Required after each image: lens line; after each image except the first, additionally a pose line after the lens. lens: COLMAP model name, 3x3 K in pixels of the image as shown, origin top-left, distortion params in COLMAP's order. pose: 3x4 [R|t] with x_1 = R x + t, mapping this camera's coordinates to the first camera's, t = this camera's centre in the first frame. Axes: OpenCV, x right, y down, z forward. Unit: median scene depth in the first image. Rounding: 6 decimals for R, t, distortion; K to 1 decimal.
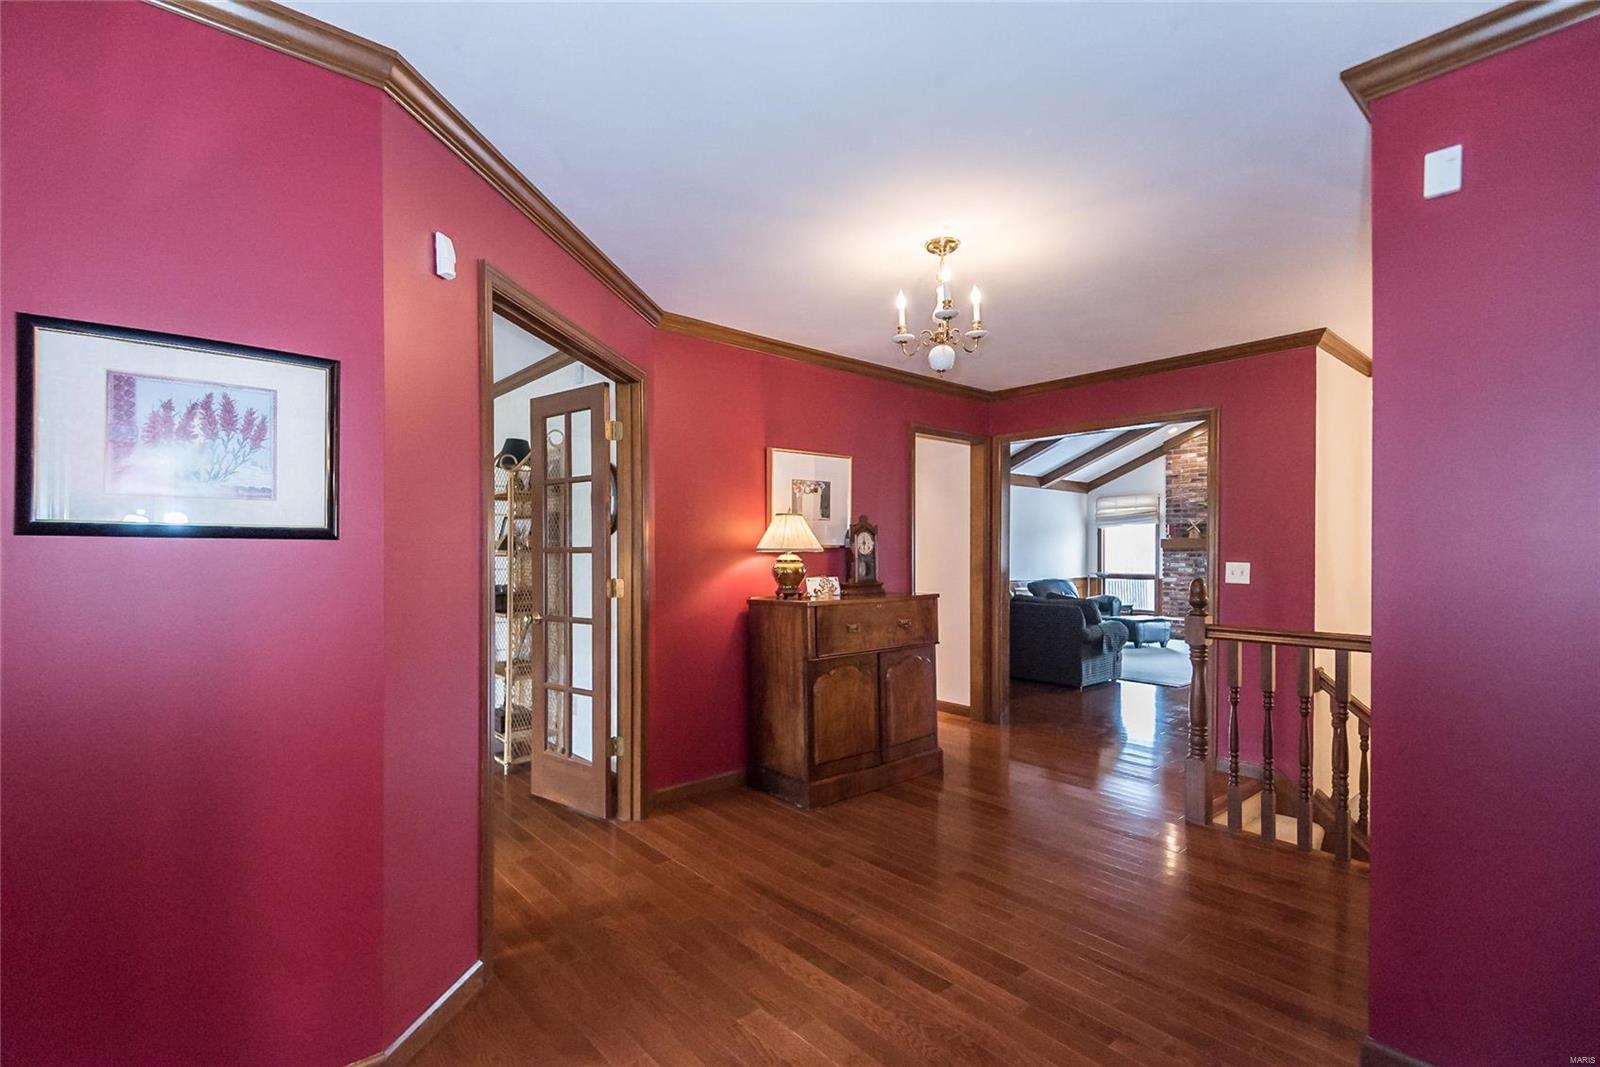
lens RADIAL K [[753.6, 0, 740.9], [0, 753.6, 551.1], [0, 0, 1]] dist [0.013786, -0.010835]
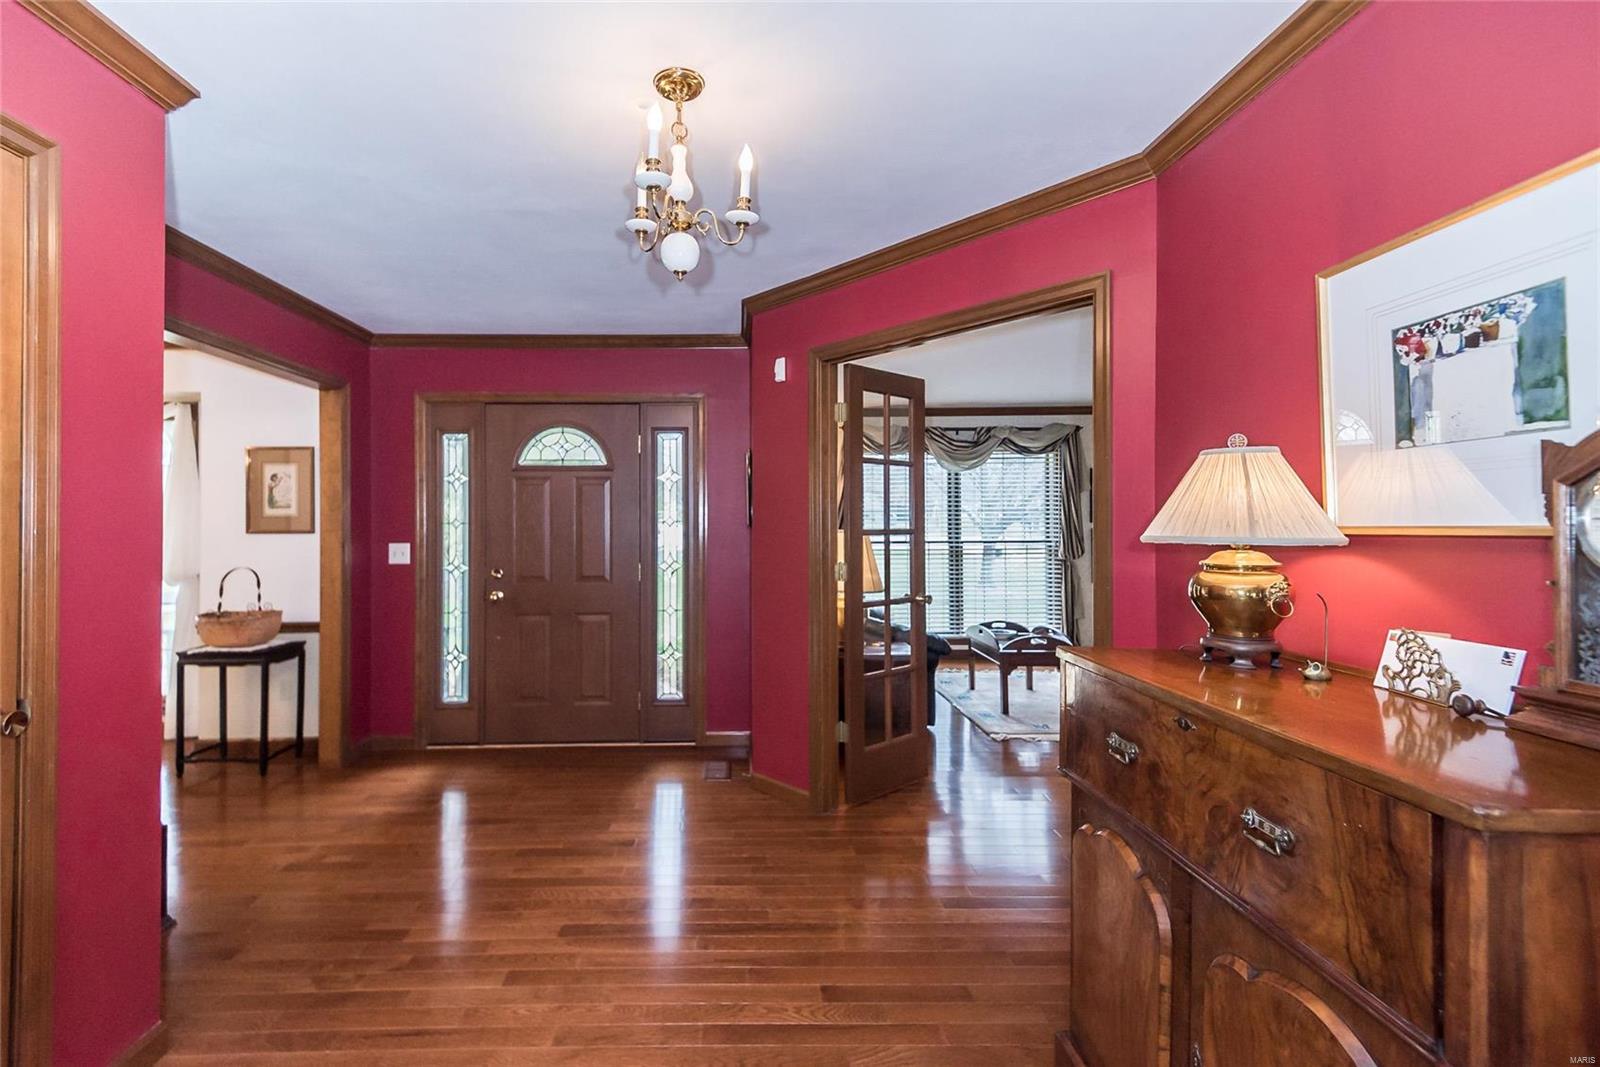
lens RADIAL K [[753.6, 0, 789.7], [0, 753.6, 504.6], [0, 0, 1]] dist [0.013786, -0.010835]
pose [[-0.590459, -0.020461, -0.806808, 0.014337], [0.003598, 0.999602, -0.027984, -0.000267], [0.807059, -0.019426, -0.590151, 0.028299]]
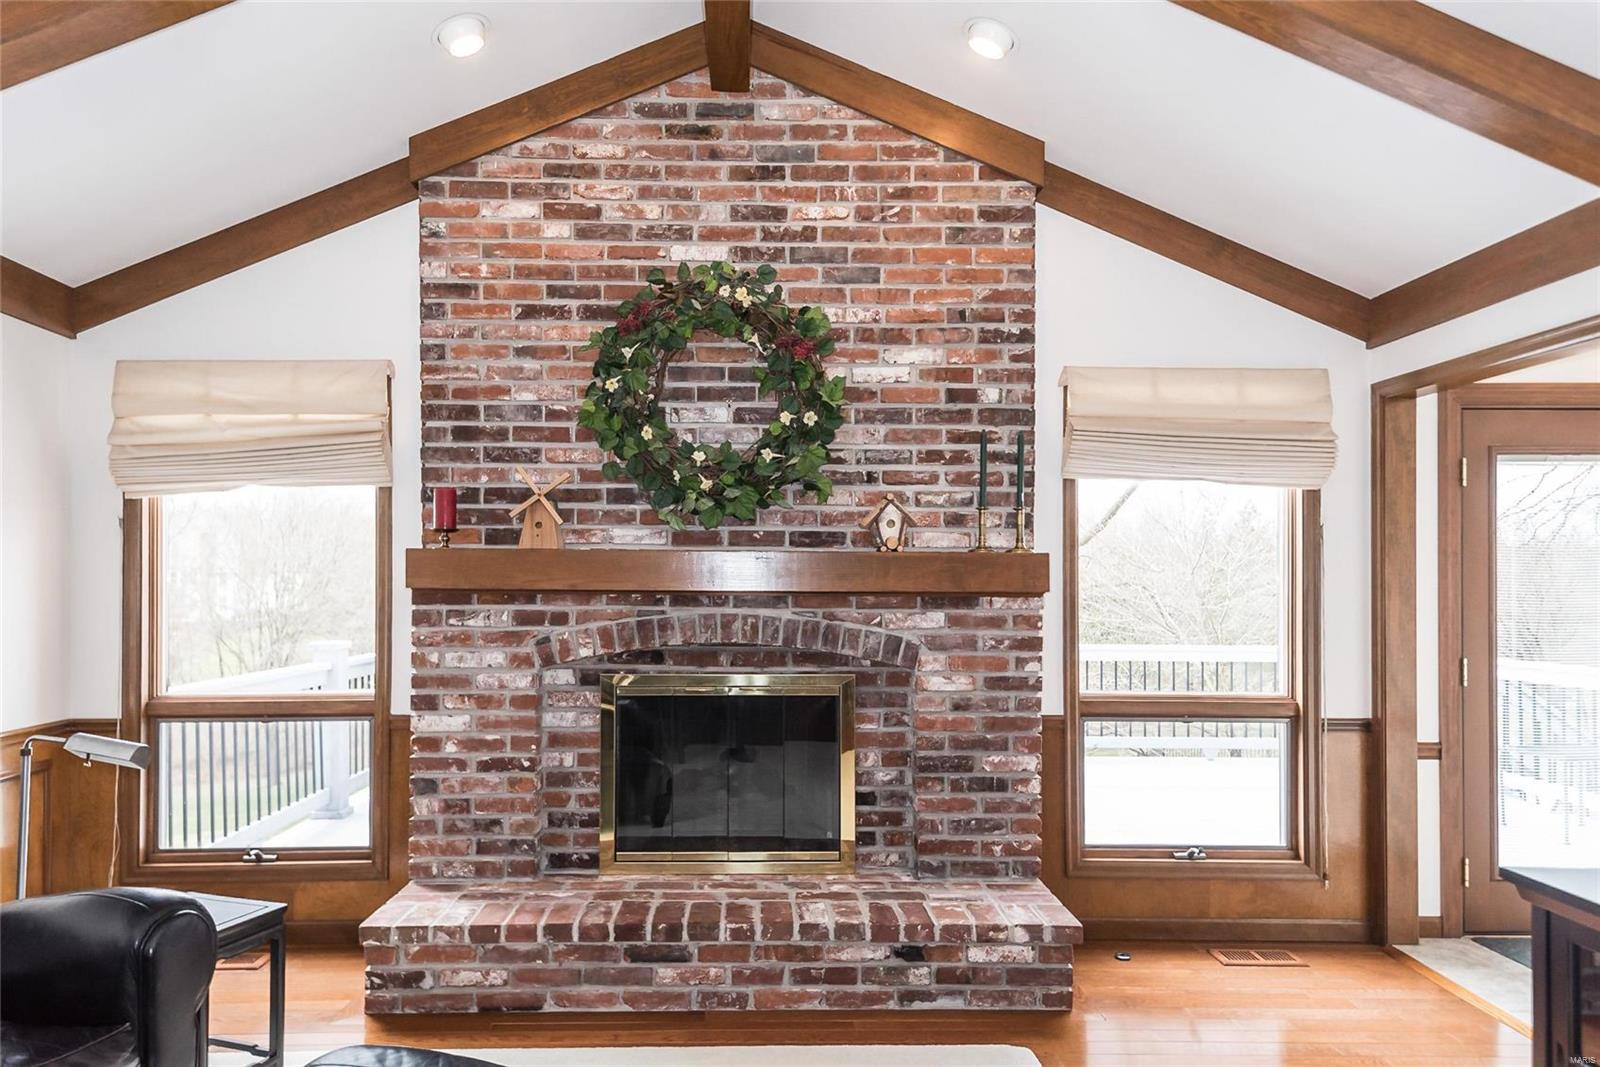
lens RADIAL K [[984.2, 0, 806.8], [0, 984.2, 581.2], [0, 0, 1]] dist [0.025194, -0.002006]
pose [[0.584831, -0.002408, 0.811152, 0.390096], [-0.000798, 0.999993, 0.003544, -0.007536], [-0.811155, -0.002720, 0.584825, 0.737532]]
